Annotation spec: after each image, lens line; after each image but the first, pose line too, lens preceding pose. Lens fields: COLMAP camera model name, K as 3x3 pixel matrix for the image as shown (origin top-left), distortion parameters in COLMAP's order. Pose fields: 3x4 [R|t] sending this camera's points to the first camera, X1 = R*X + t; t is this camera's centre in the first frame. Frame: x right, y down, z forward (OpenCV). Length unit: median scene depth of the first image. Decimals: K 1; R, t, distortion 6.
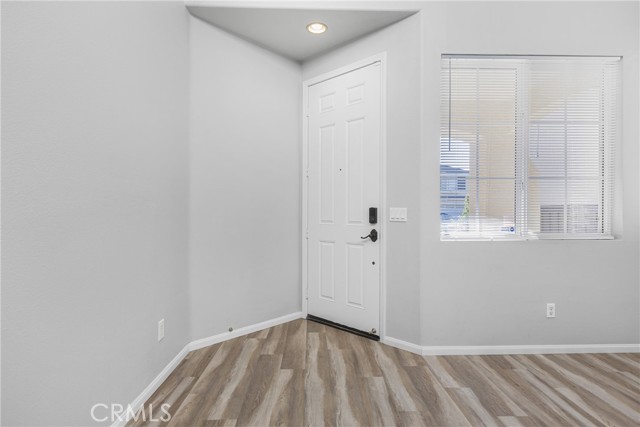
lens RADIAL K [[345.1, 0, 322.5], [0, 345.1, 213.2], [0, 0, 1]] dist [0.003181, 0.001380]
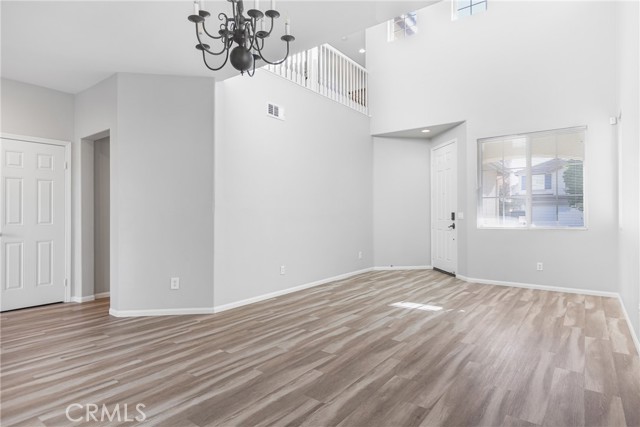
lens RADIAL K [[345.1, 0, 320.1], [0, 345.1, 213.9], [0, 0, 1]] dist [0.003181, 0.001380]
pose [[0.773359, -0.001883, -0.633966, 0.848093], [-0.002209, 0.999982, -0.005665, 0.005892], [0.633965, 0.005781, 0.773340, -1.111264]]
